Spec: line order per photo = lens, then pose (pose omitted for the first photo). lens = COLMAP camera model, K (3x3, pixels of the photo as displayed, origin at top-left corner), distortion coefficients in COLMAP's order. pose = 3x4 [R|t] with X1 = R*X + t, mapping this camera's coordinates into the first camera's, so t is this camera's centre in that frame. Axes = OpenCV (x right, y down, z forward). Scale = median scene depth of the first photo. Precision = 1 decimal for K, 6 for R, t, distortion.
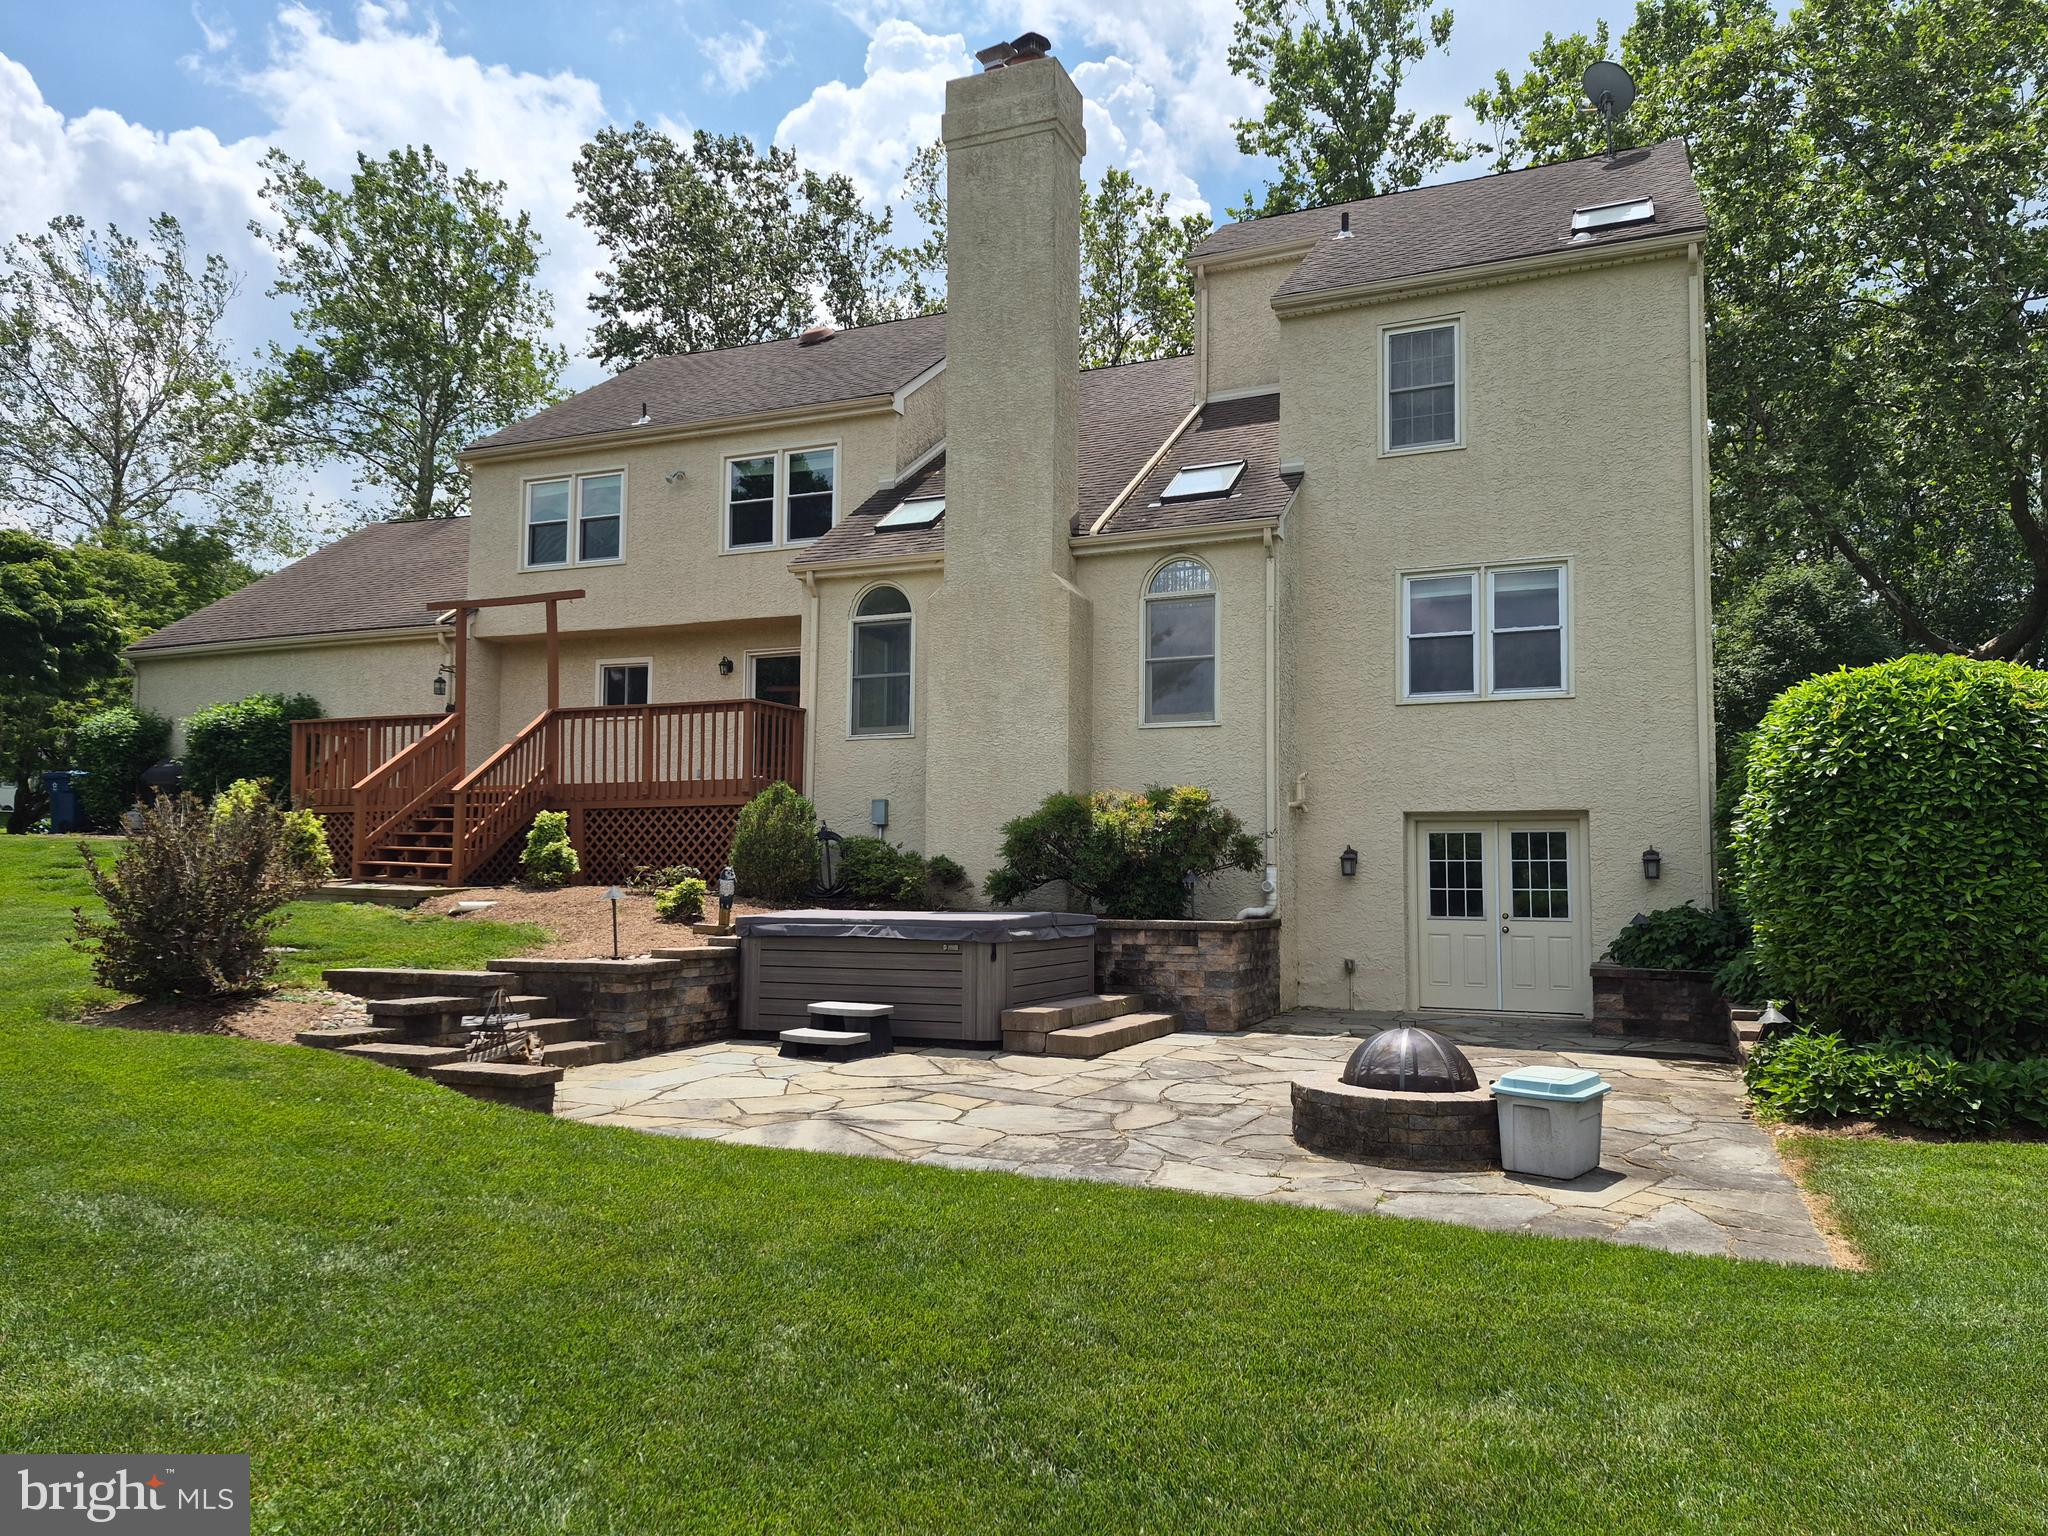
lens RADIAL K [[1350.3, 0, 1027.7], [0, 1350.3, 830.3], [0, 0, 1]] dist [0.087408, 0.002437]
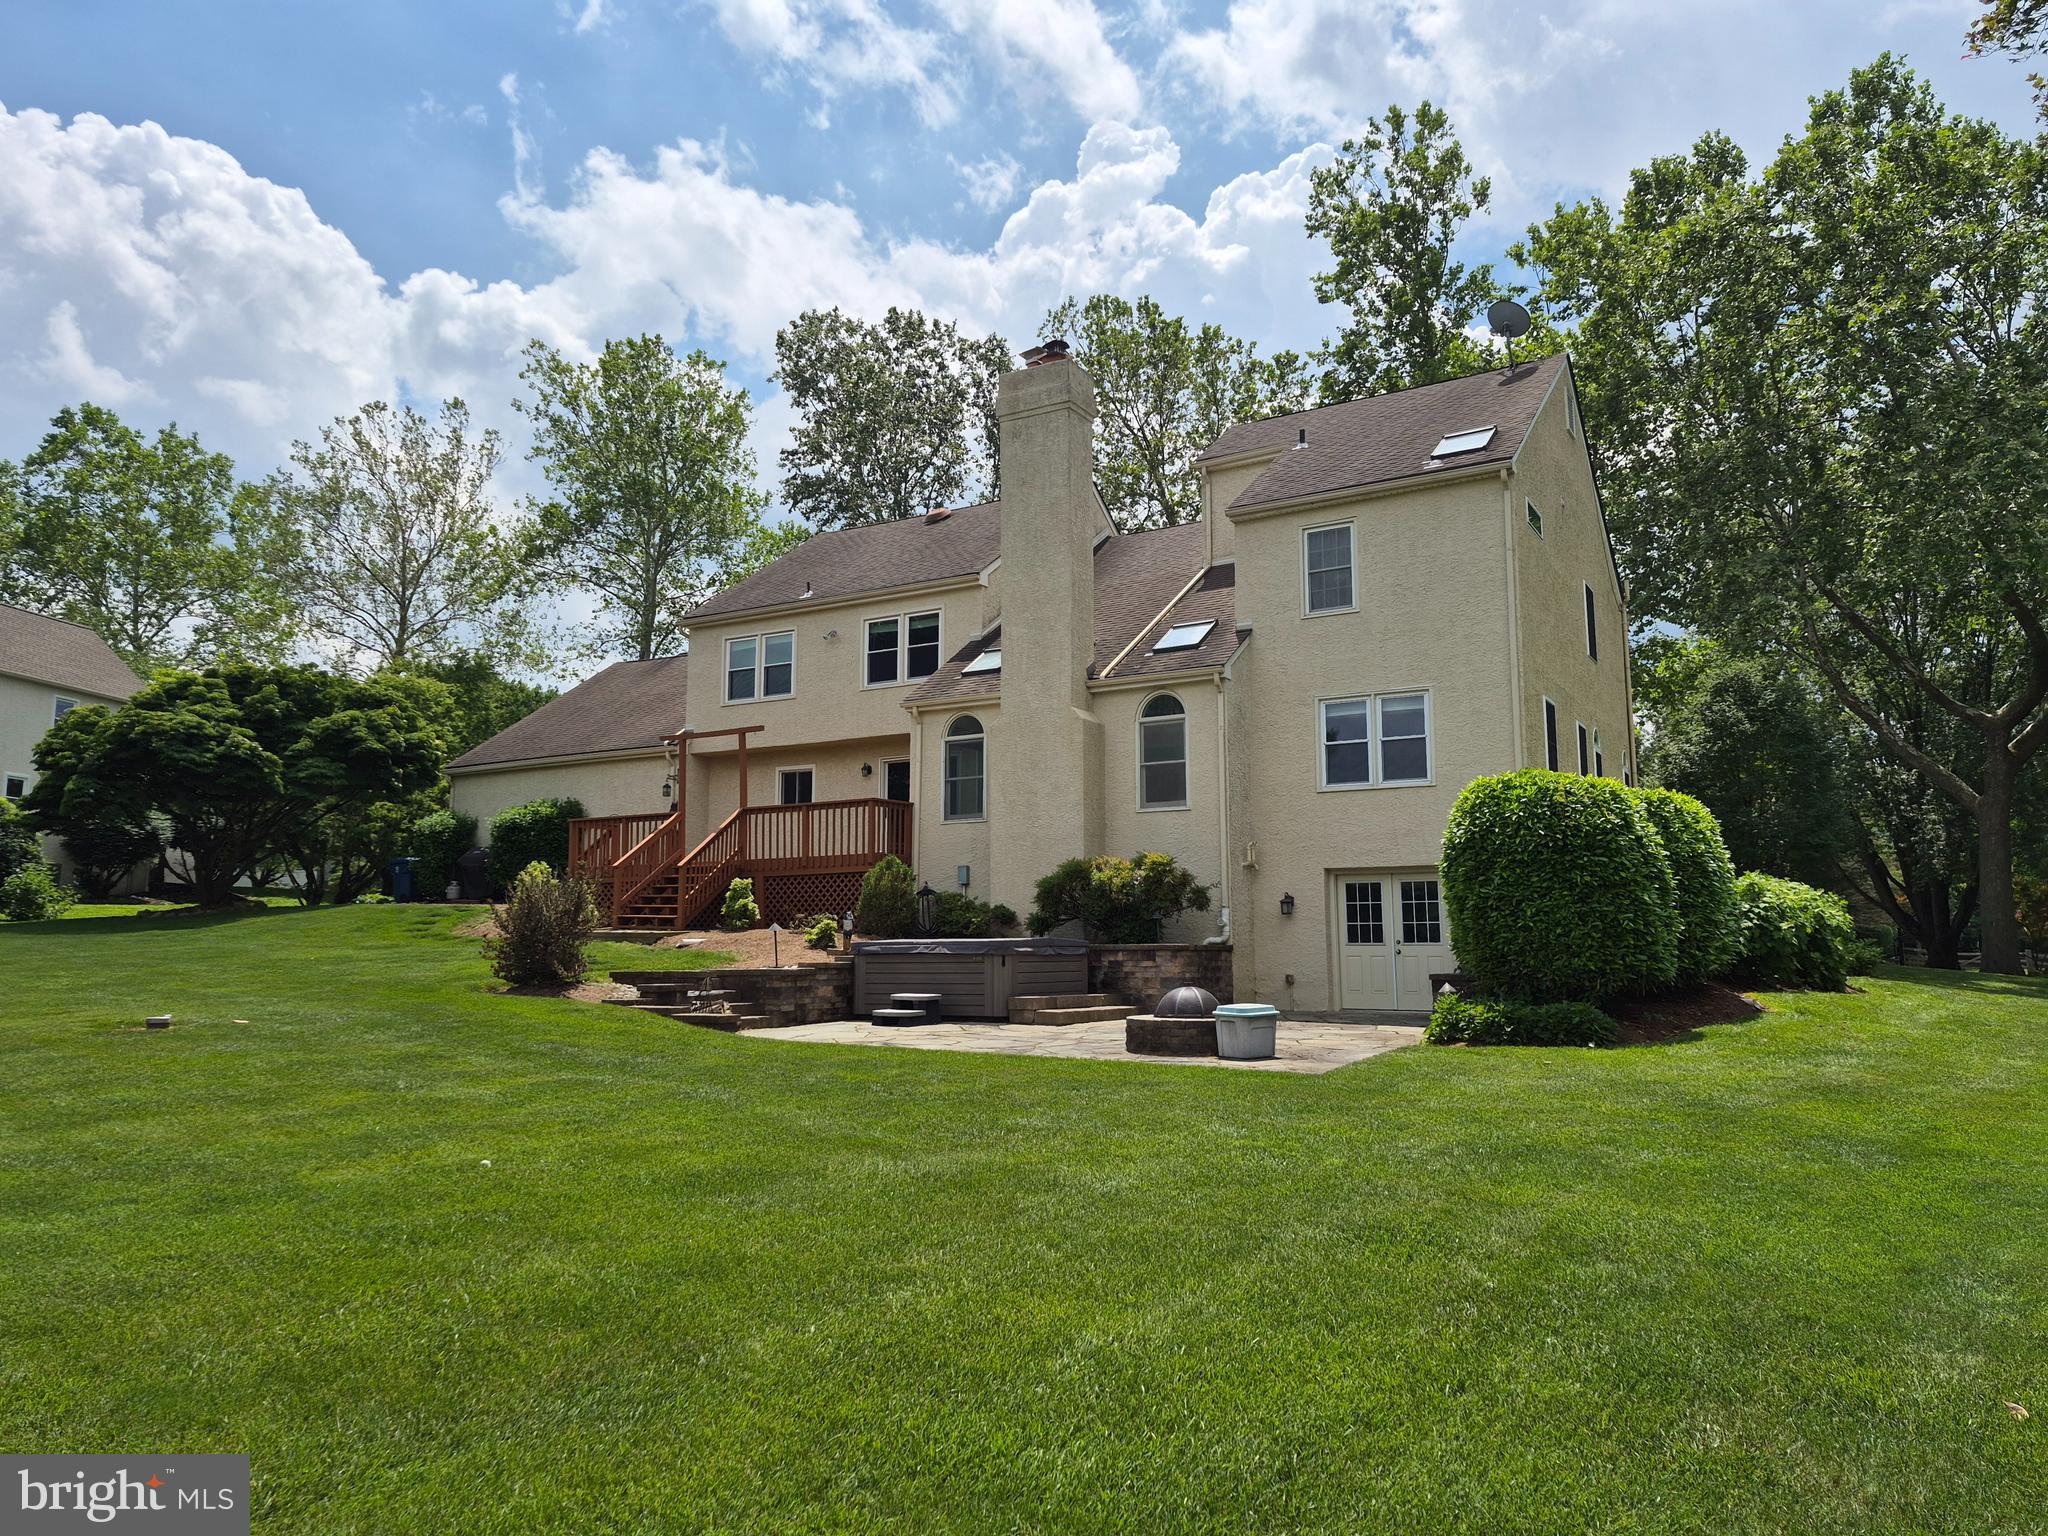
lens RADIAL K [[1379.7, 0, 1024.4], [0, 1379.7, 830.5], [0, 0, 1]] dist [0.162211, 0.000692]
pose [[0.989288, -0.021730, -0.144347, 0.159175], [0.014643, 0.998643, -0.049983, 0.012946], [0.145237, 0.047334, 0.988264, -0.409889]]
